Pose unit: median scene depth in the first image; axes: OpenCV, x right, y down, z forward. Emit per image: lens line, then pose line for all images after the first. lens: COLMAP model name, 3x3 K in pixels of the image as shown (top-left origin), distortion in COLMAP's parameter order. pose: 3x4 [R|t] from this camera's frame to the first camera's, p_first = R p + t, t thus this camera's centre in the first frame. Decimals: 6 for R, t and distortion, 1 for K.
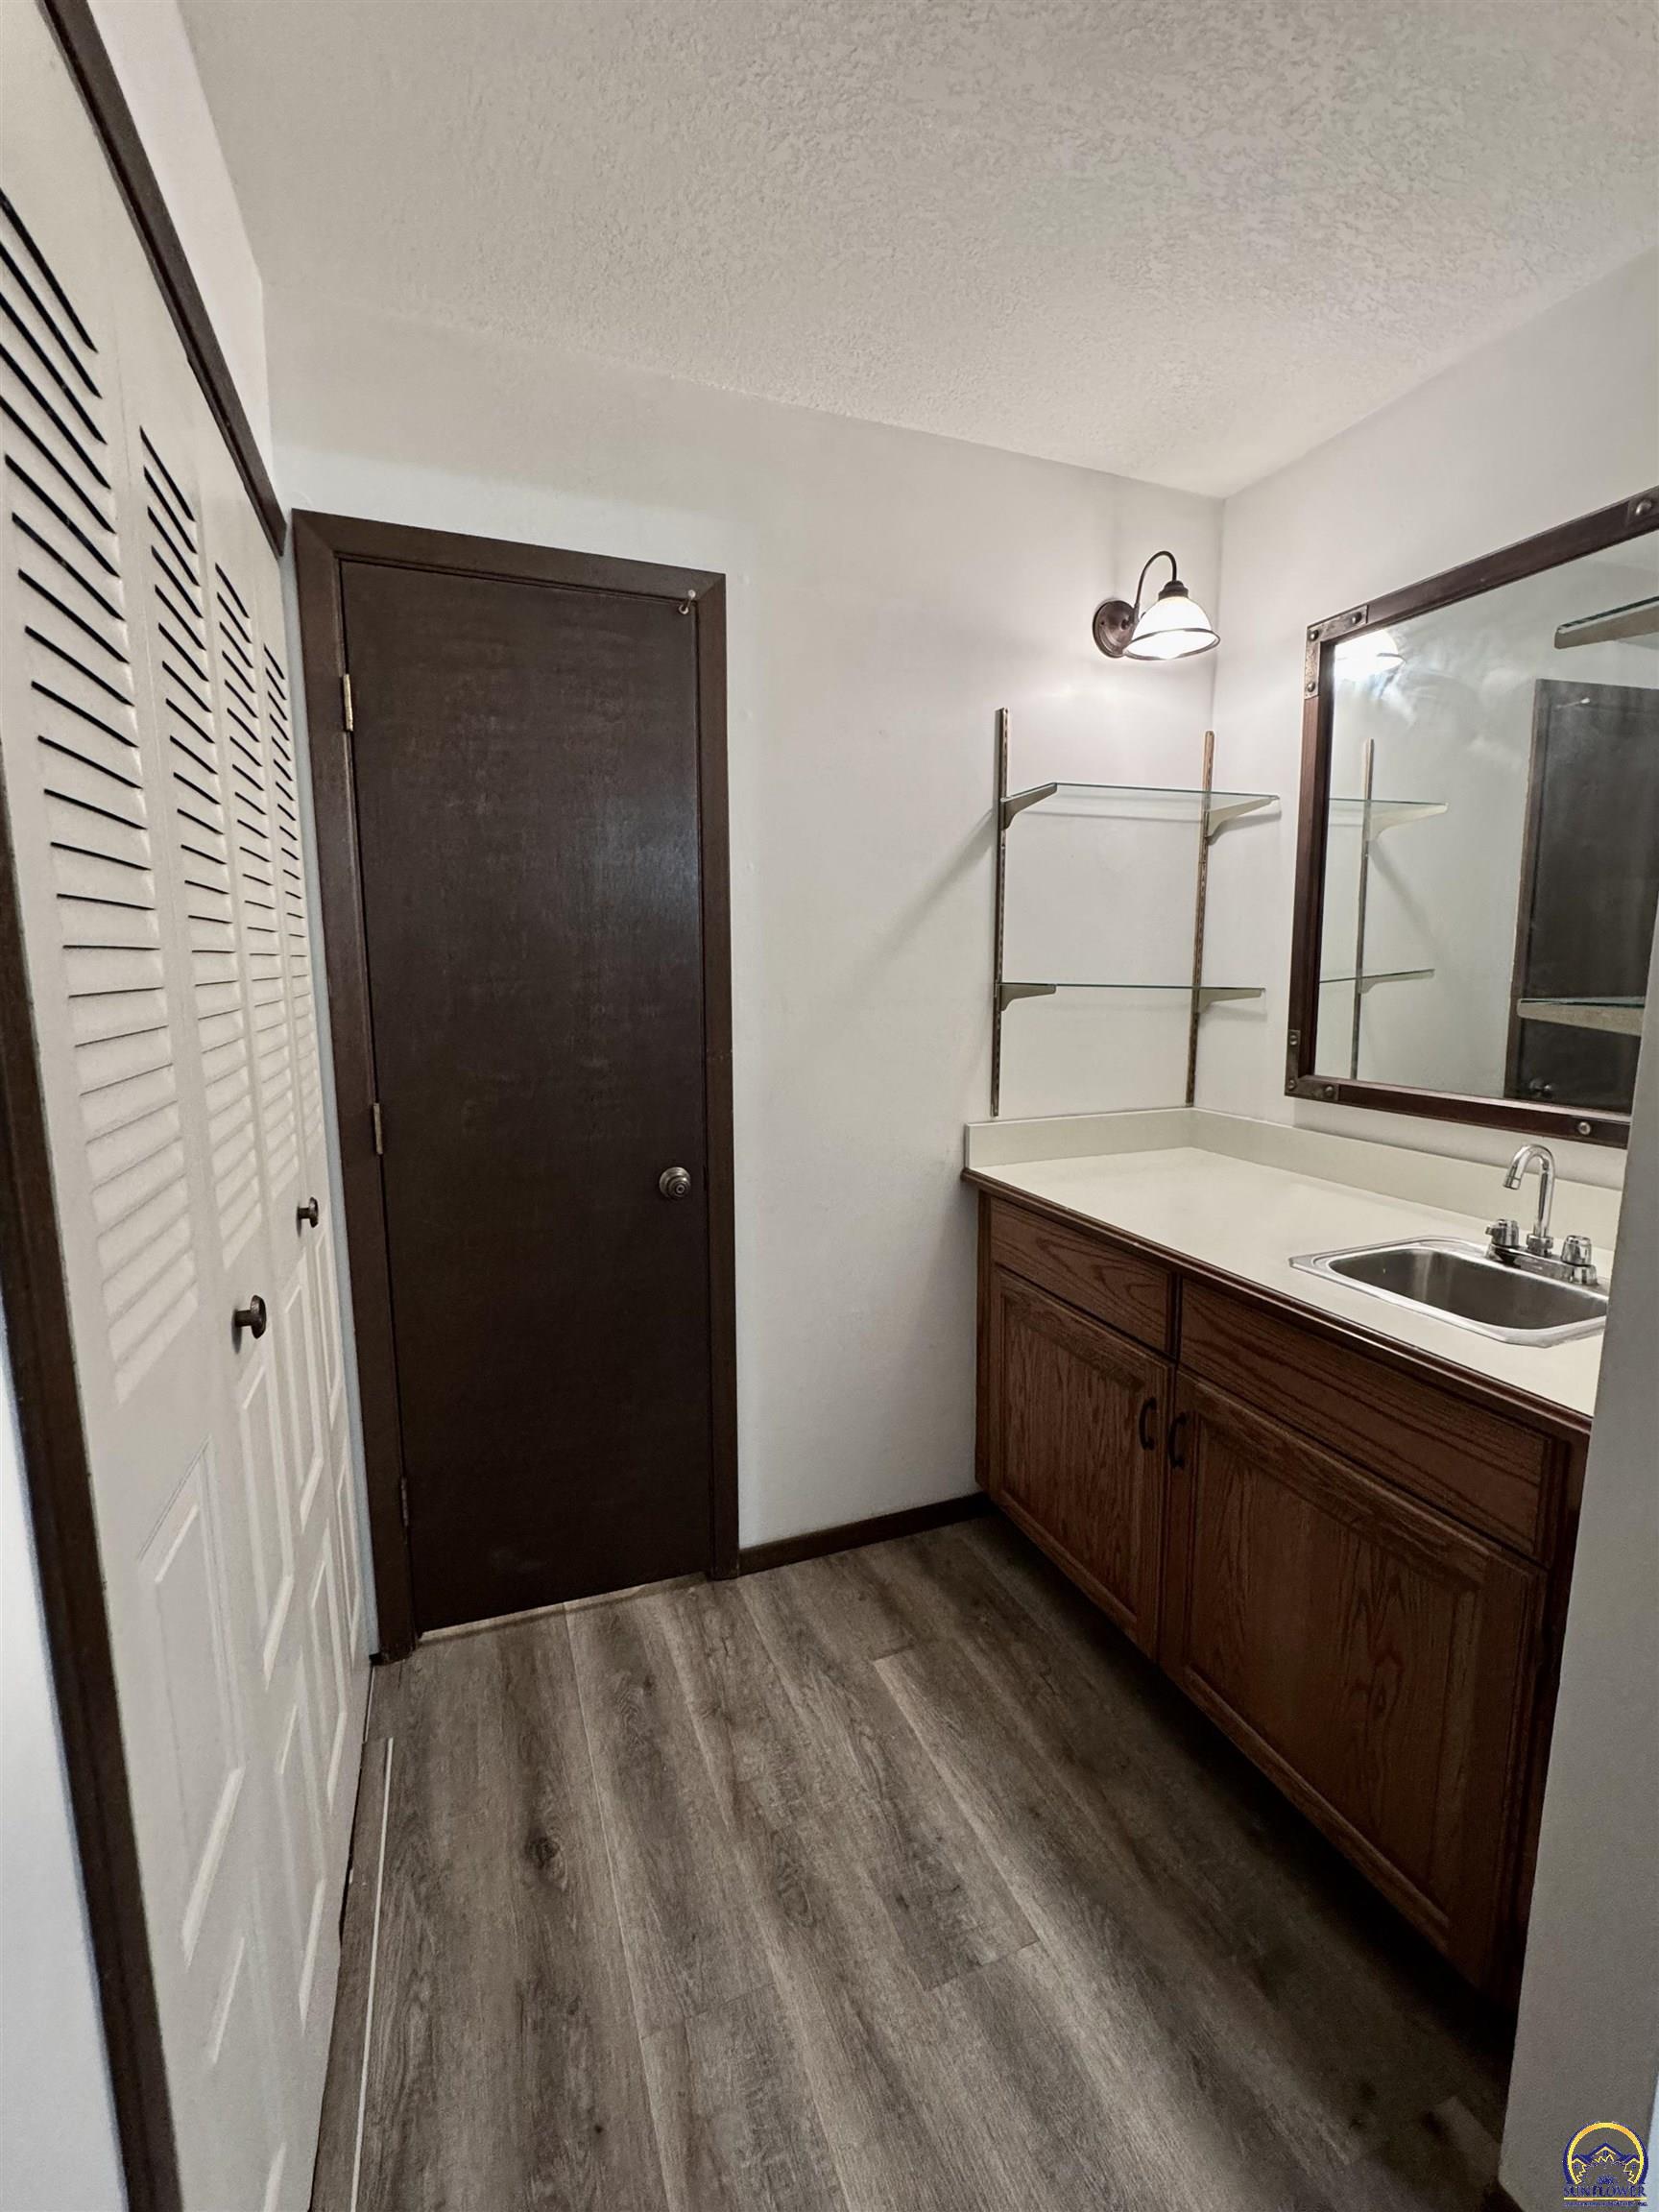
lens RADIAL K [[928.3, 0, 829.5], [0, 928.3, 1106.0], [0, 0, 1]] dist [-0.003667, 0.000039]
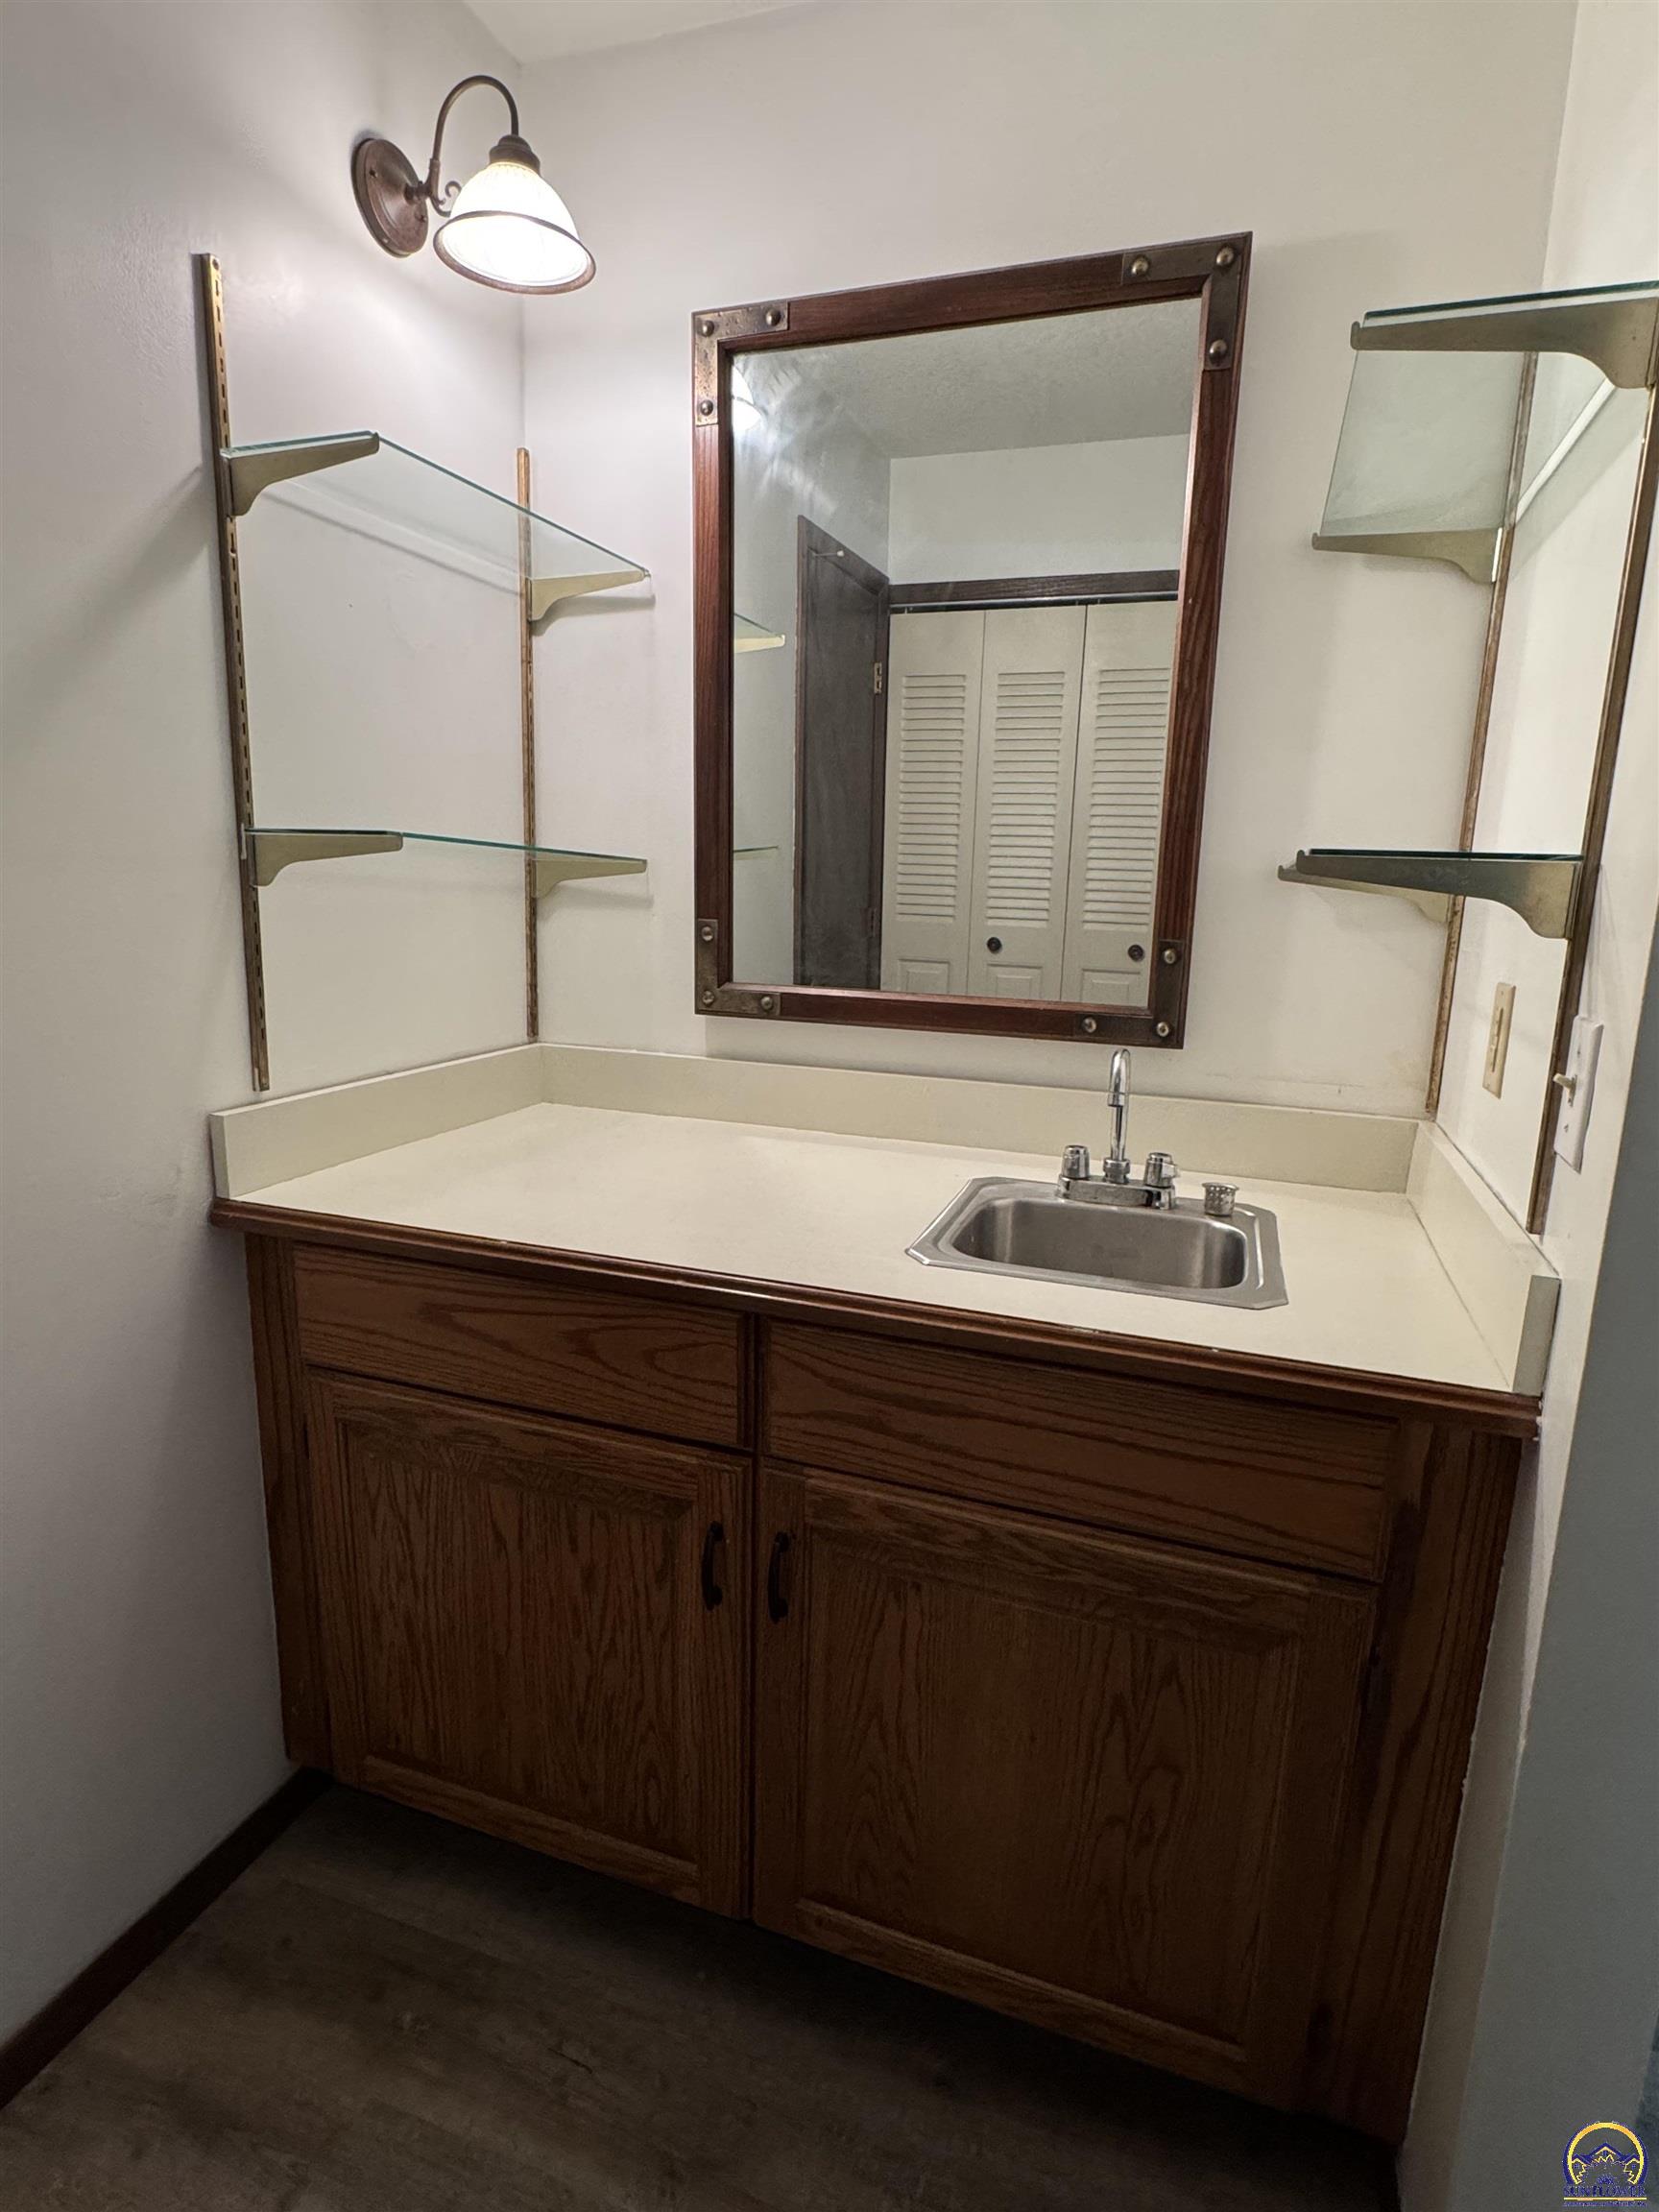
lens RADIAL K [[1142.6, 0, 830.1], [0, 1142.6, 1102.4], [0, 0, 1]] dist [-0.004904, 0.000674]
pose [[0.651478, -0.122758, 0.748670, -0.110745], [0.082155, 0.992435, 0.091238, -0.017358], [-0.754206, 0.002068, 0.656634, 0.394486]]
